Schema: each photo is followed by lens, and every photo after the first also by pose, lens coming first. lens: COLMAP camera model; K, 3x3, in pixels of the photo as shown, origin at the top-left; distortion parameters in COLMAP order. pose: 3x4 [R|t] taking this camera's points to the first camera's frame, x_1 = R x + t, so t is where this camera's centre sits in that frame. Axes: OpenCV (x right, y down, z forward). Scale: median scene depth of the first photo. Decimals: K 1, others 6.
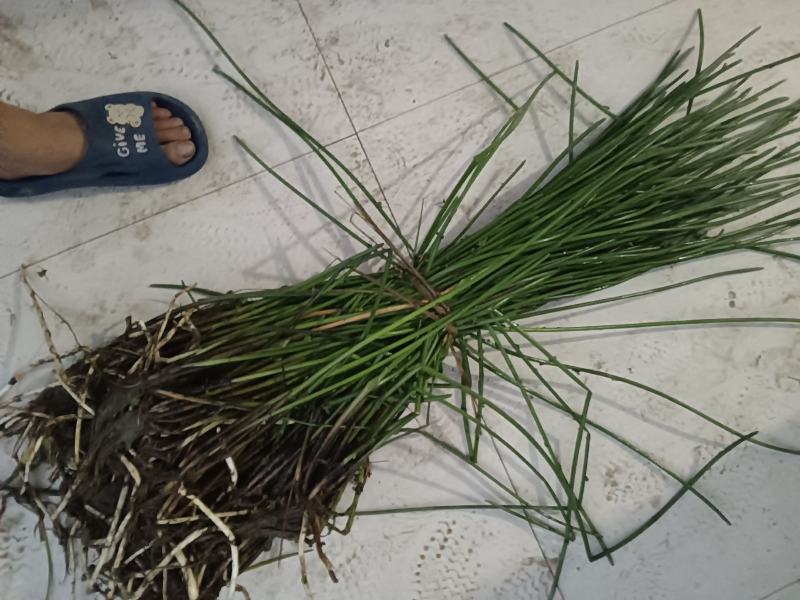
lens RADIAL K [[618.7, 0, 400.0], [0, 618.7, 300.0], [0, 0, 1]] dist [0.127146, -0.205223]
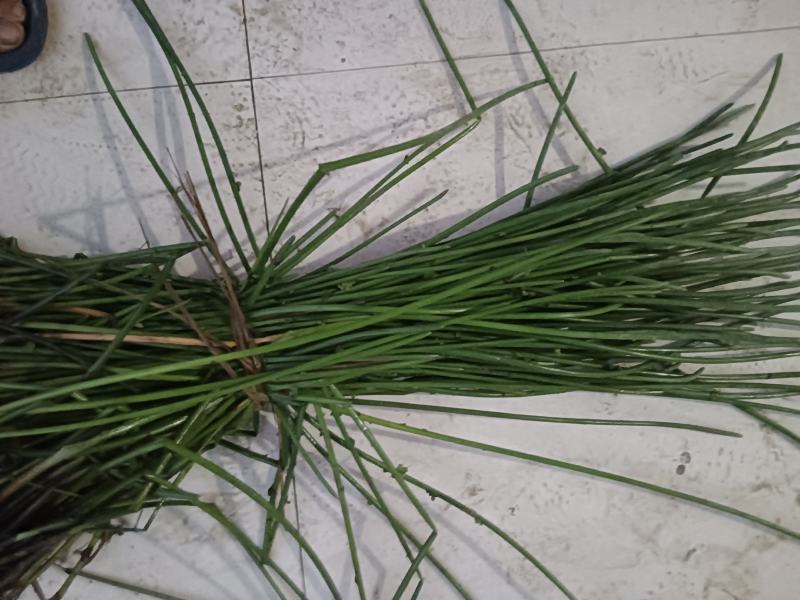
lens RADIAL K [[618.7, 0, 400.0], [0, 618.7, 300.0], [0, 0, 1]] dist [0.127146, -0.205223]
pose [[0.948880, 0.311682, -0.049804, 0.209694], [-0.308460, 0.949146, 0.063041, -0.127881], [0.066920, -0.044456, 0.996767, 0.289336]]
